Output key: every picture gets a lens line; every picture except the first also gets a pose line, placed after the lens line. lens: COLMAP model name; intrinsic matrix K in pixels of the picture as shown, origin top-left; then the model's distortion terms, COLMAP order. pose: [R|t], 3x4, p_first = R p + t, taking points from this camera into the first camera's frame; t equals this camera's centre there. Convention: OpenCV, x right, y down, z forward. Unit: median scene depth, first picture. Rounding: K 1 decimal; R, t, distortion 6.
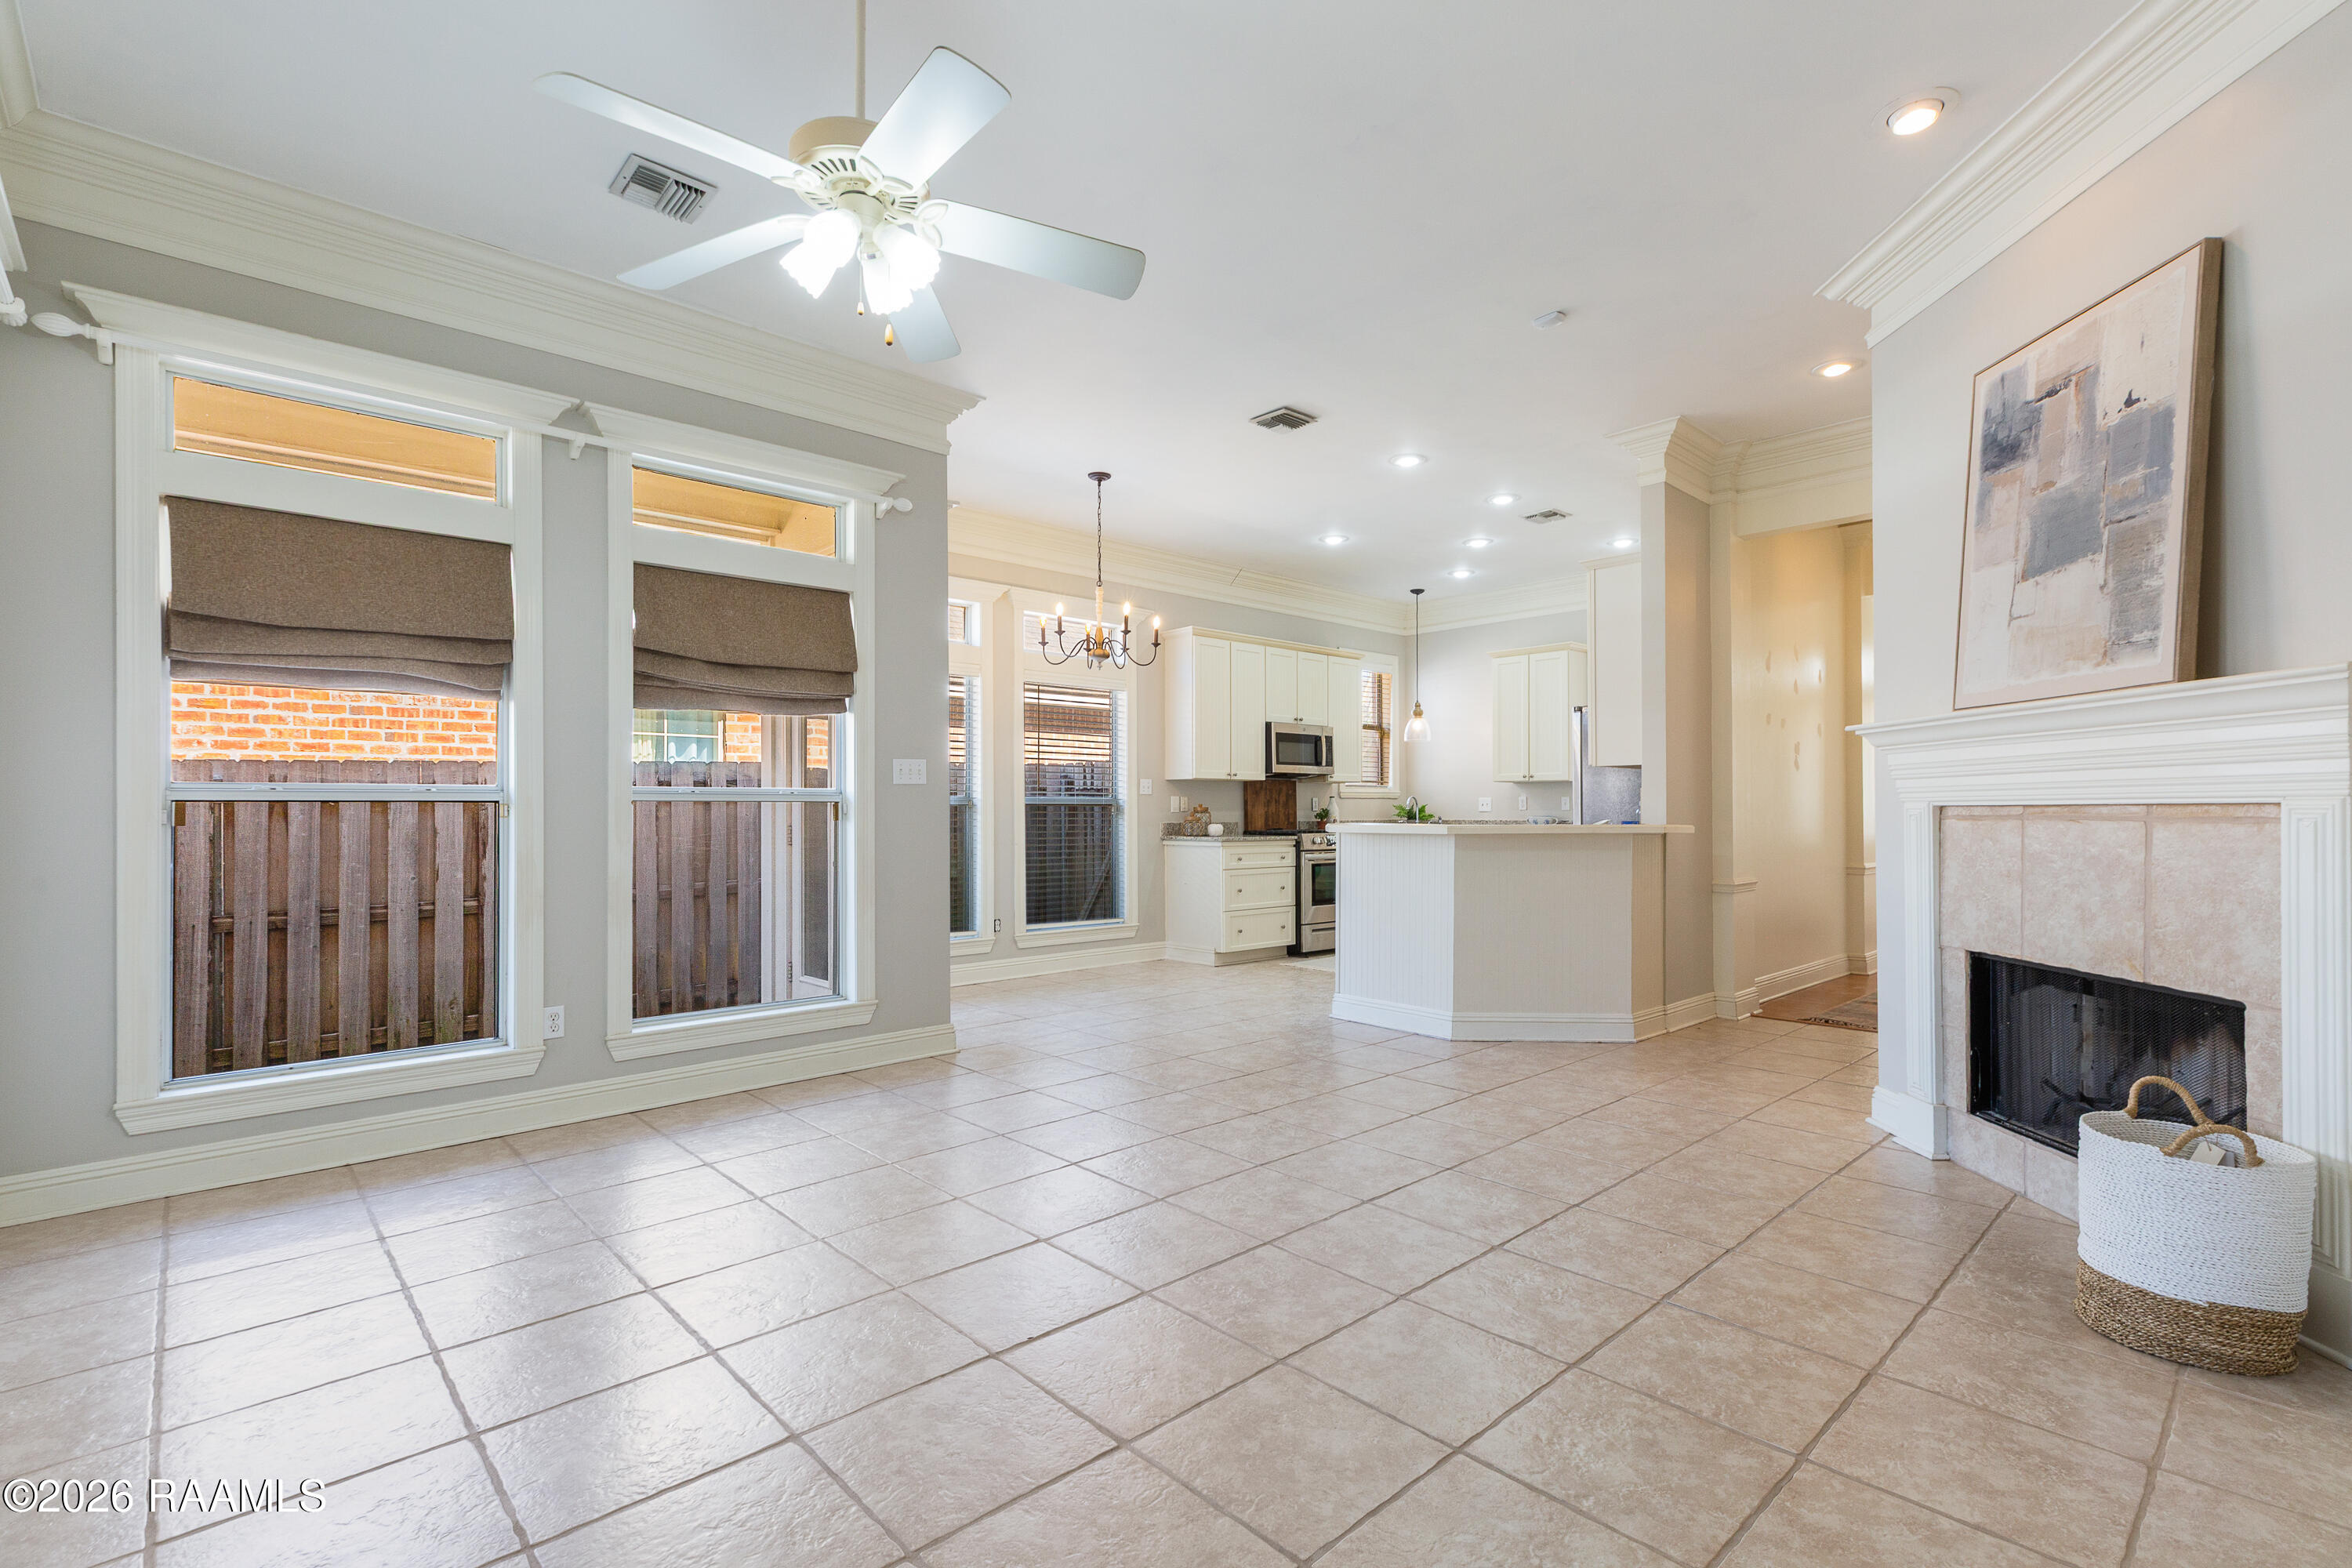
lens RADIAL K [[1048.2, 0, 1159.4], [0, 1048.2, 809.3], [0, 0, 1]] dist [0.000815, 0.000532]
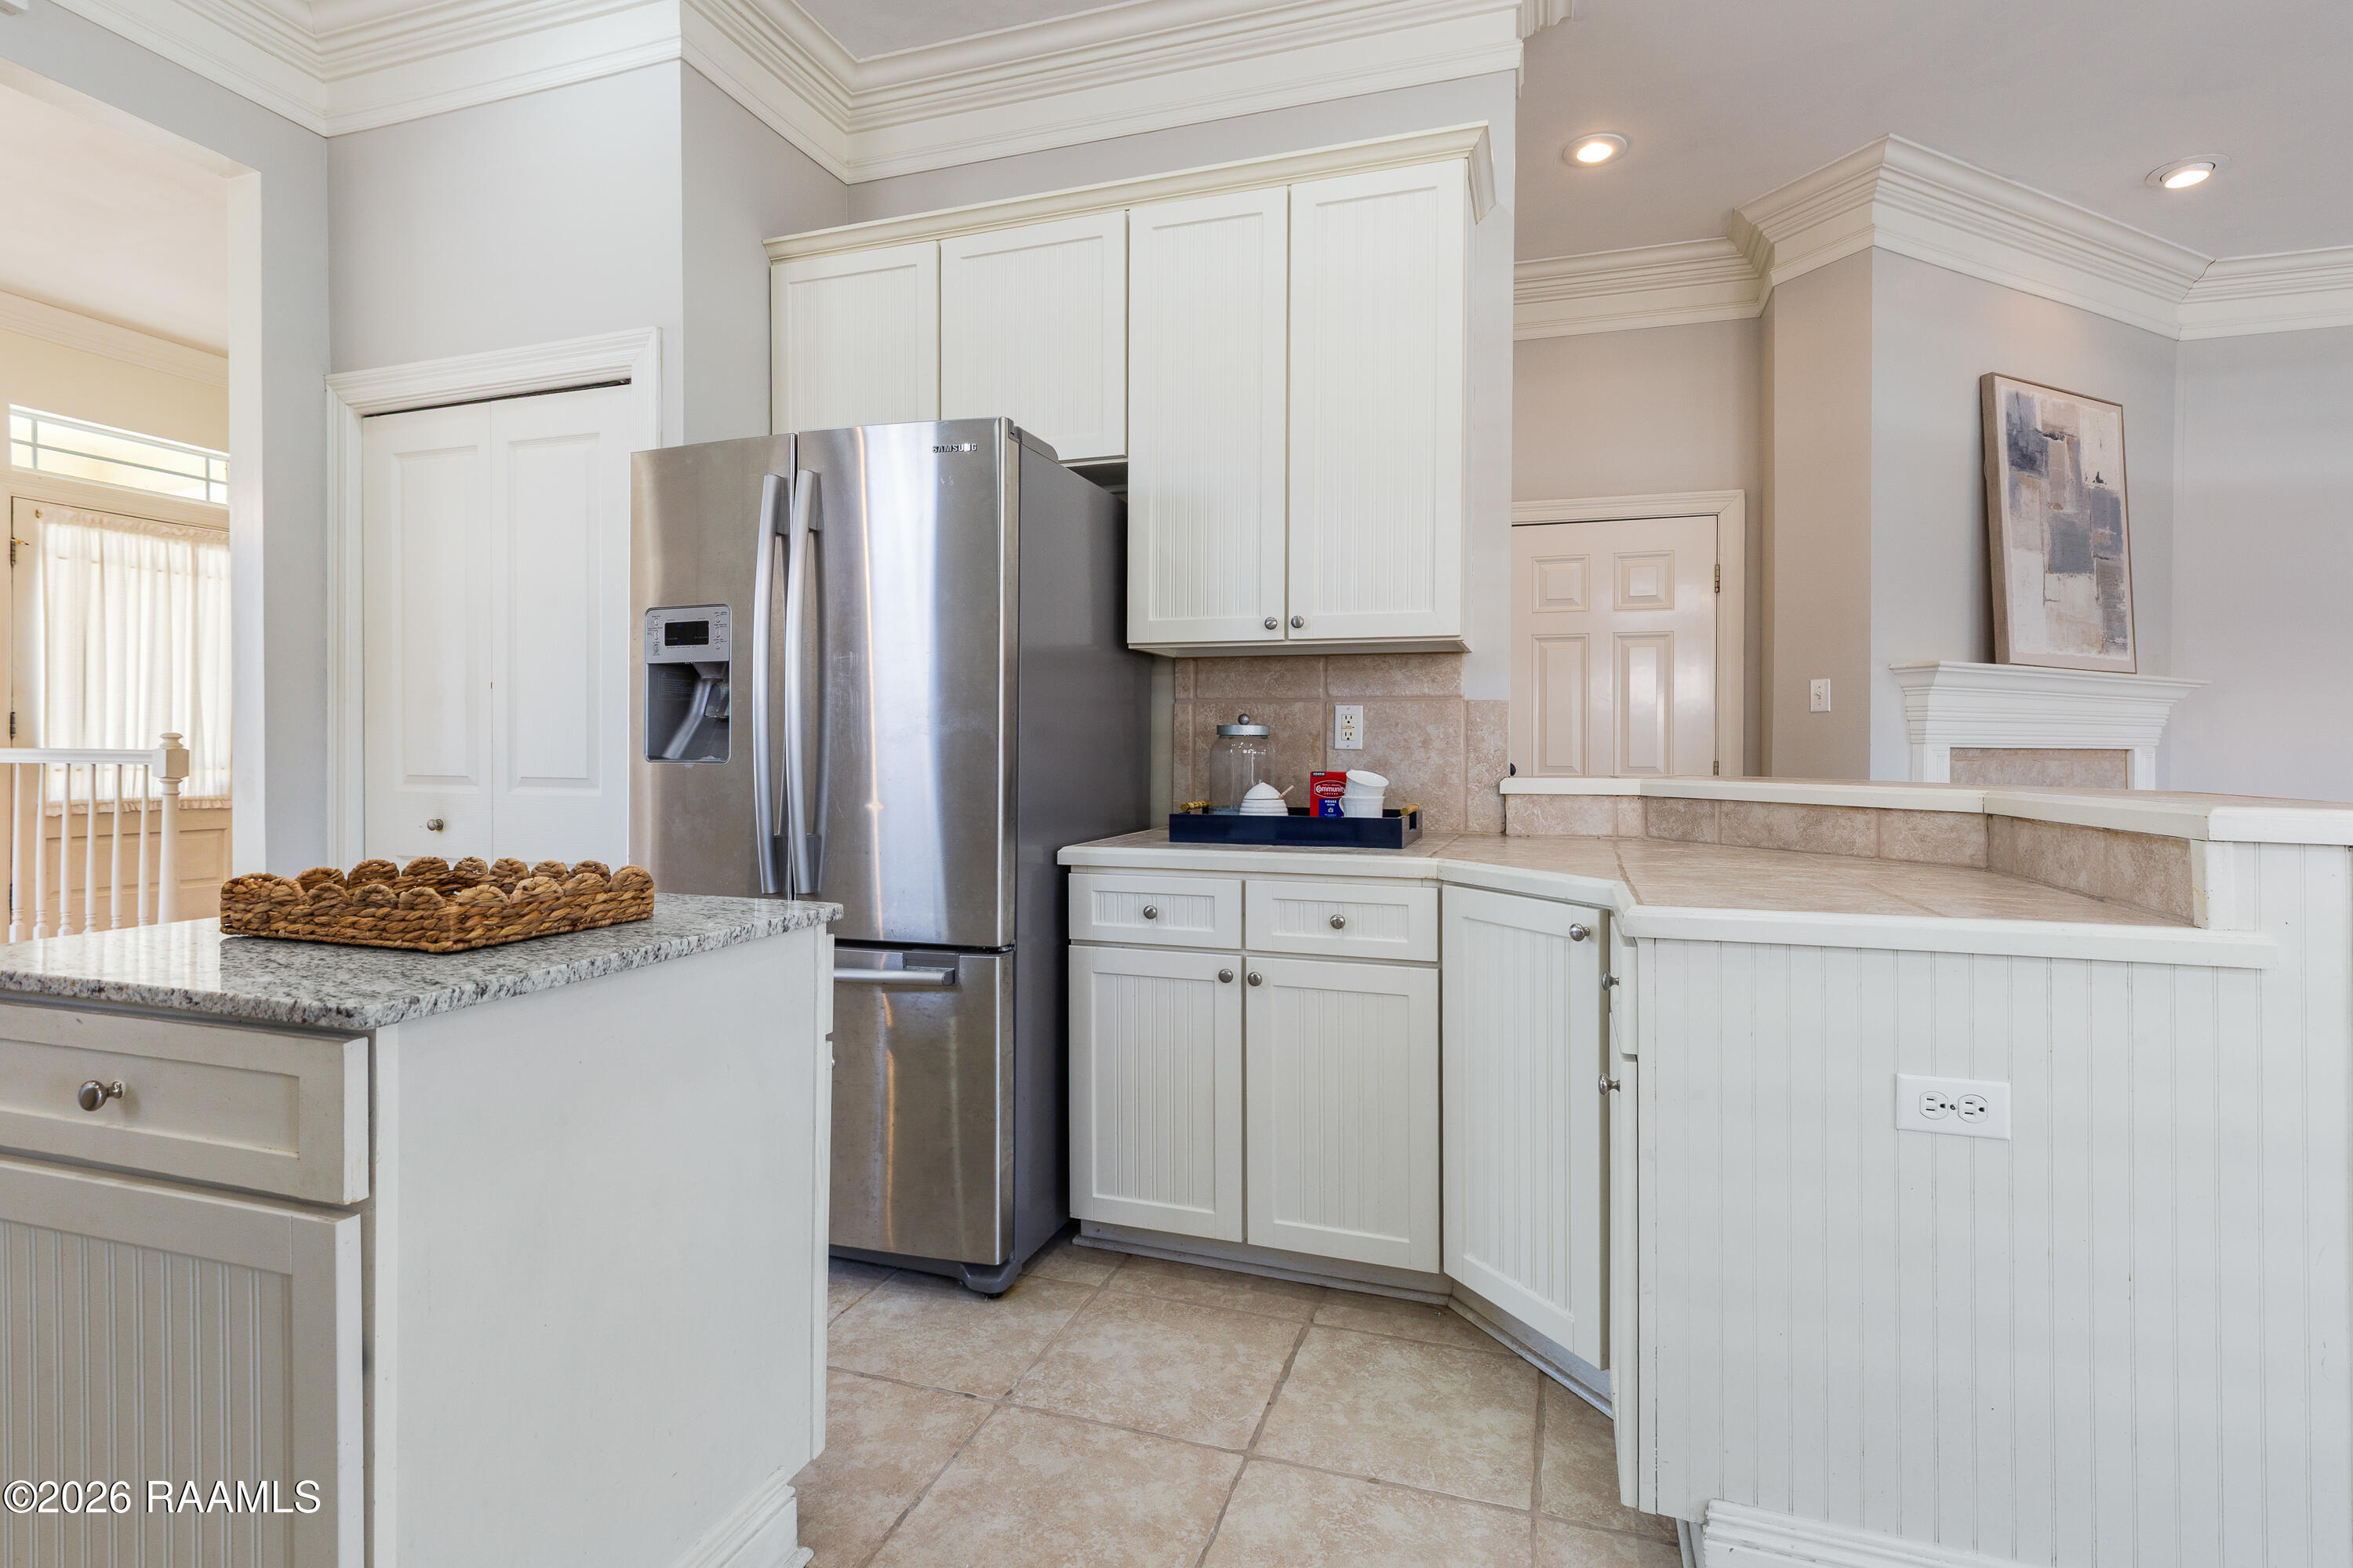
lens RADIAL K [[1109.7, 0, 1251.2], [0, 1109.7, 774.7], [0, 0, 1]] dist [0.001444, 0.000554]
pose [[-0.505502, -0.002207, 0.862823, 0.071919], [0.002173, 0.999990, 0.003831, 0.009419], [-0.862823, 0.003811, -0.505492, 1.194489]]
